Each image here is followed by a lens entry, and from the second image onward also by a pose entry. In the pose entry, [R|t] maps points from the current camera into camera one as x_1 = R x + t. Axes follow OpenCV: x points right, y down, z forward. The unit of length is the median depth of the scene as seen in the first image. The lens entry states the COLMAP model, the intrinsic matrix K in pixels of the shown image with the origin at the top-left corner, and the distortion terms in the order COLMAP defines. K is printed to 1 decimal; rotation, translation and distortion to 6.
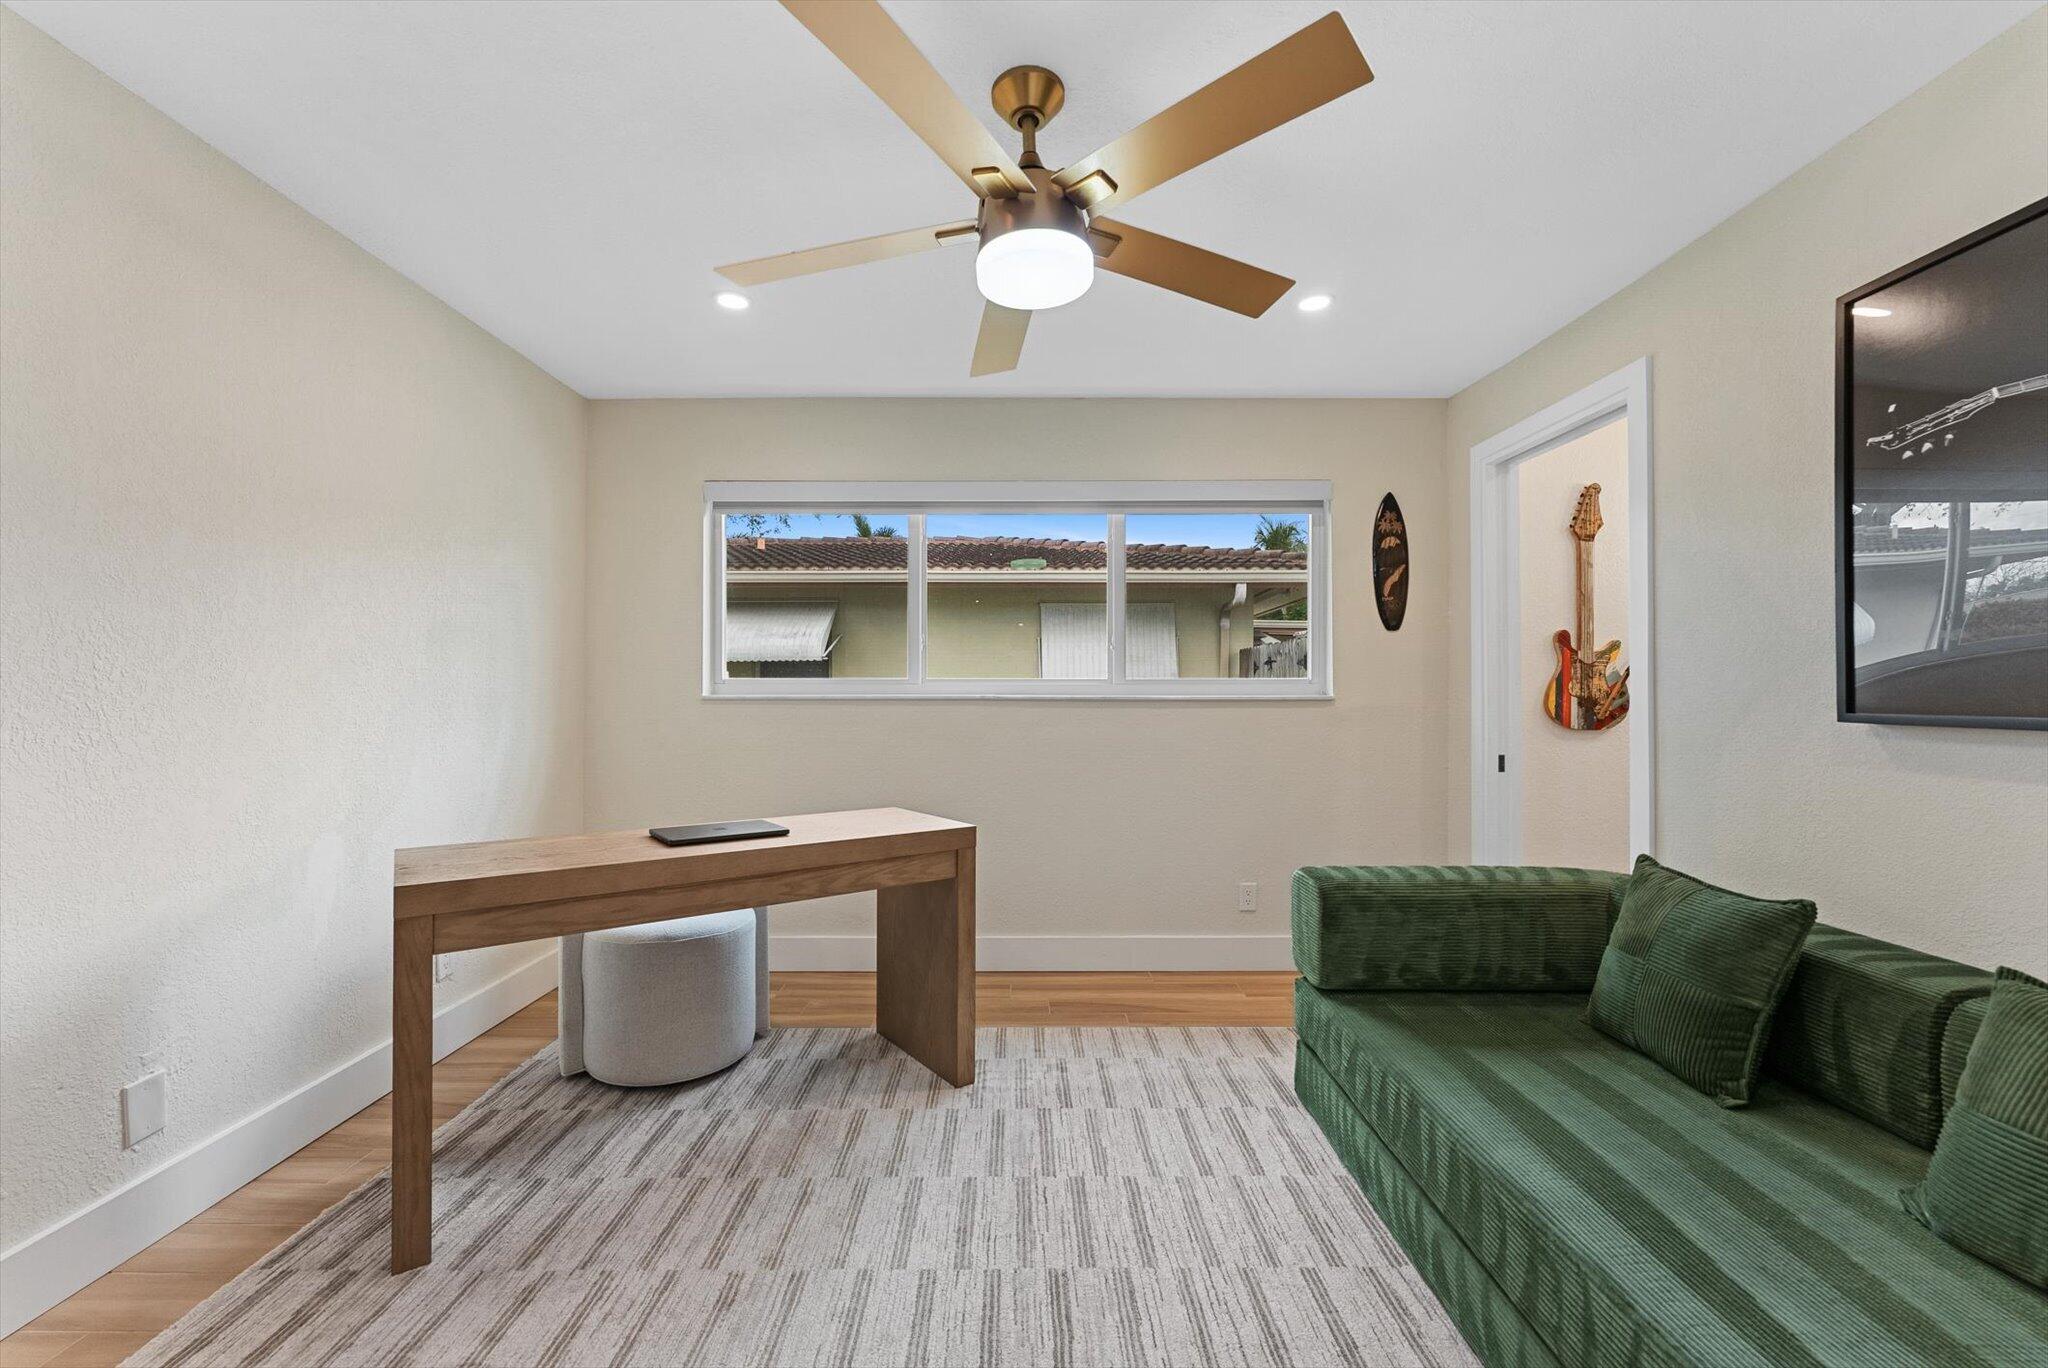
lens RADIAL K [[828.4, 0, 1018.1], [0, 828.4, 690.6], [0, 0, 1]] dist [-0.000708, 0.000659]
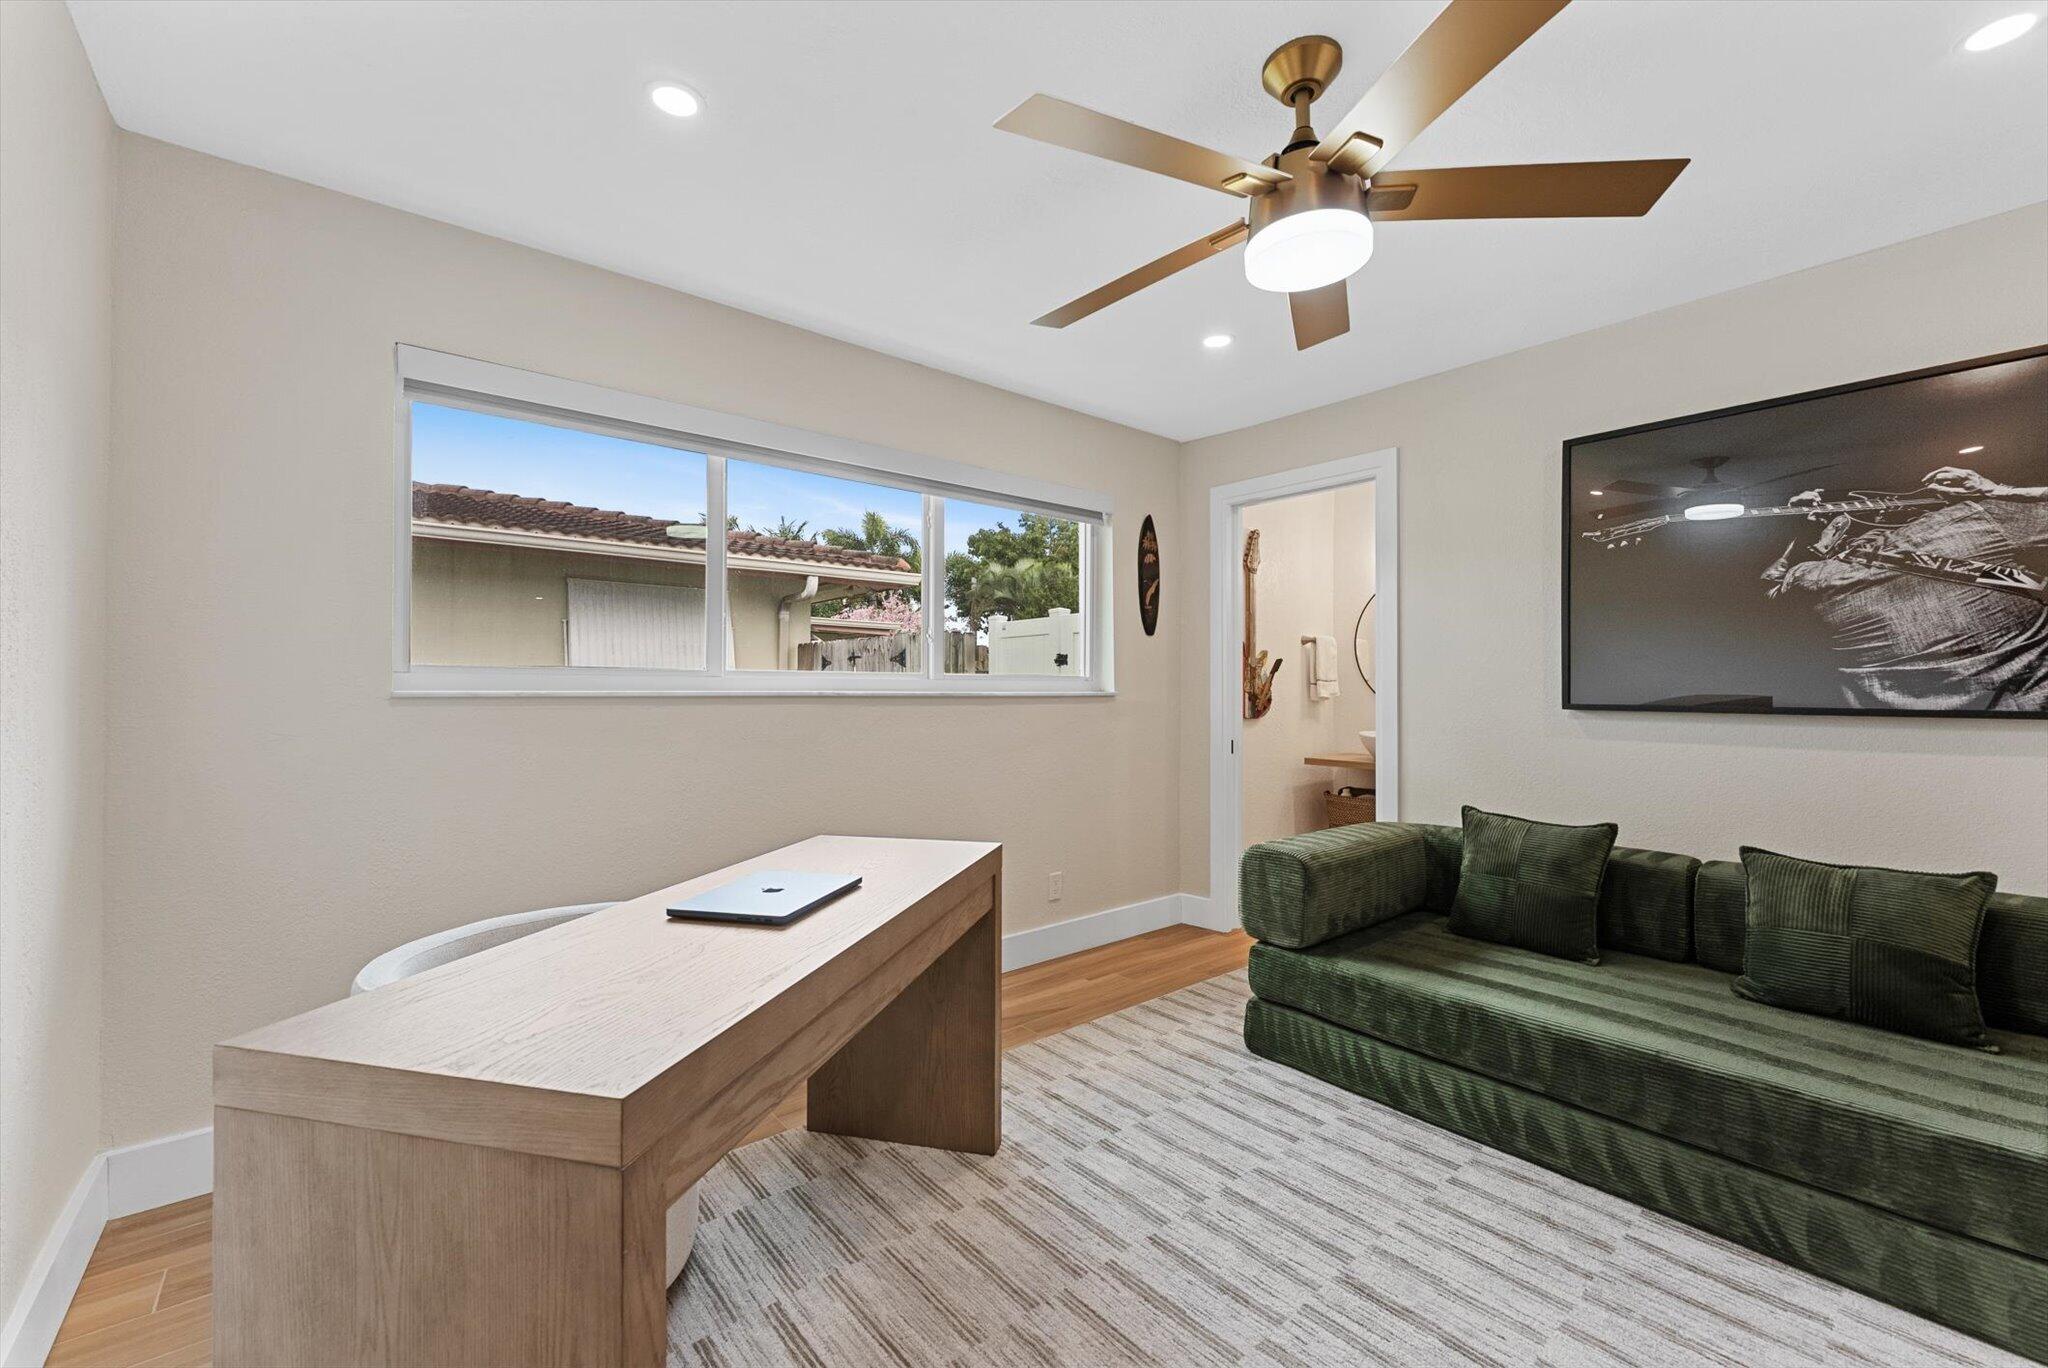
lens RADIAL K [[828.4, 0, 1021.8], [0, 828.4, 683.9], [0, 0, 1]] dist [-0.000708, 0.000659]
pose [[0.768716, 0.005372, 0.639568, -0.549670], [-0.004212, 0.999986, -0.003336, -0.000636], [-0.639577, -0.000130, 0.768727, 0.303156]]
